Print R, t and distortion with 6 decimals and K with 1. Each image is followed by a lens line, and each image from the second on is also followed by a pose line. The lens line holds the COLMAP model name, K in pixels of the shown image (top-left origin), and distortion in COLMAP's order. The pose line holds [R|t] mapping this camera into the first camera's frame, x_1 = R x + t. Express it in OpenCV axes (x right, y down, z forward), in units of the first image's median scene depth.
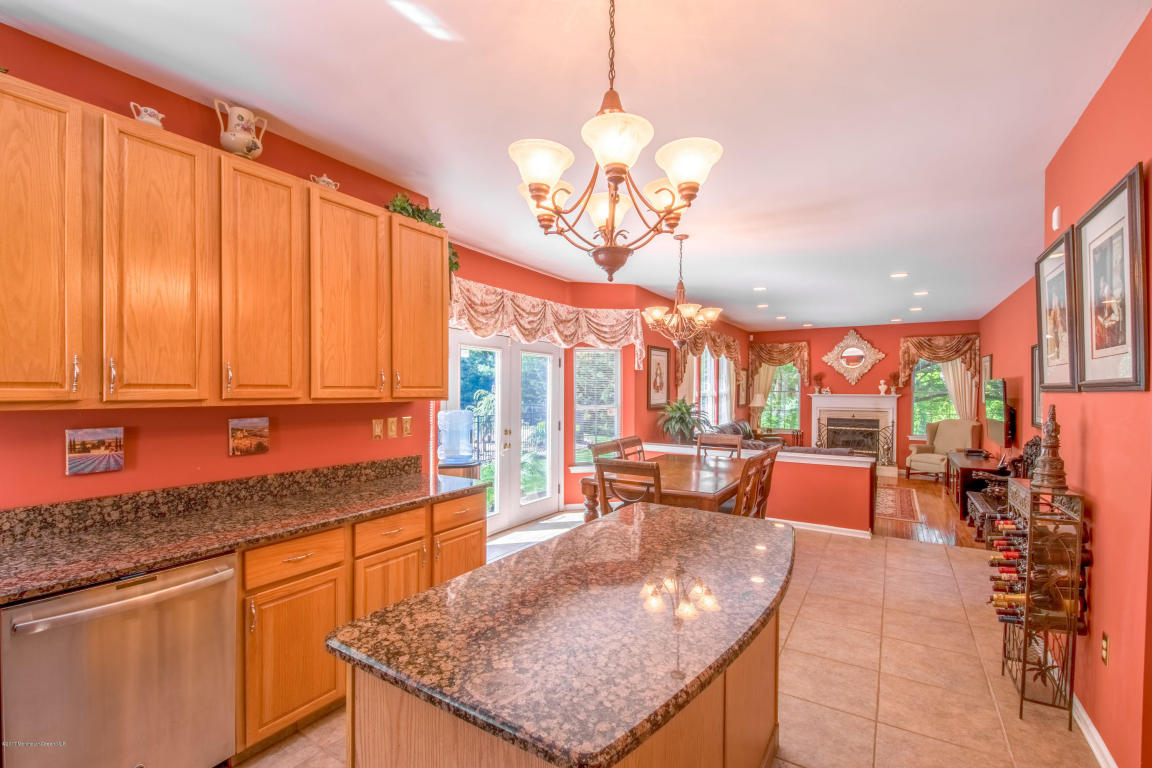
lens RADIAL K [[505.2, 0, 573.8], [0, 505.2, 387.7], [0, 0, 1]] dist [-0.002681, -0.004362]
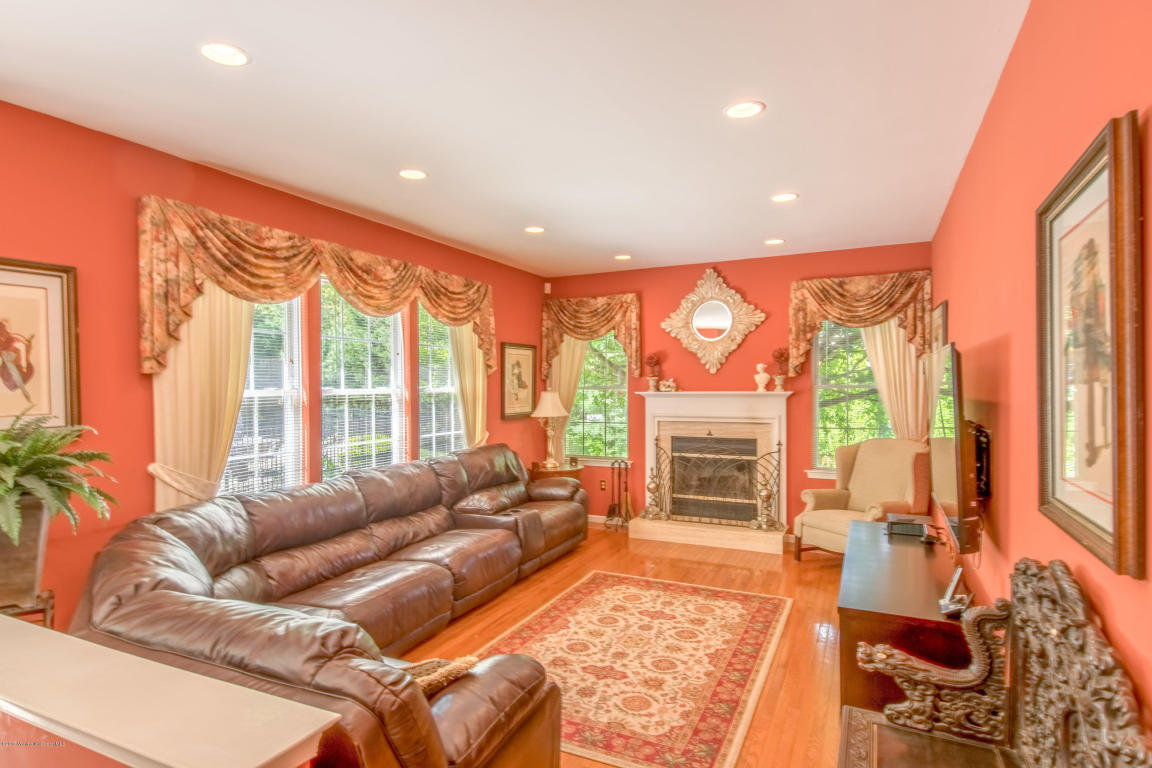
lens RADIAL K [[626.2, 0, 578.7], [0, 626.2, 385.6], [0, 0, 1]] dist [0.037073, 0.000456]
pose [[0.991820, -0.010377, 0.127223, 0.345530], [0.010040, 0.999944, 0.003287, 0.003748], [-0.127250, -0.001983, 0.991869, 0.382950]]
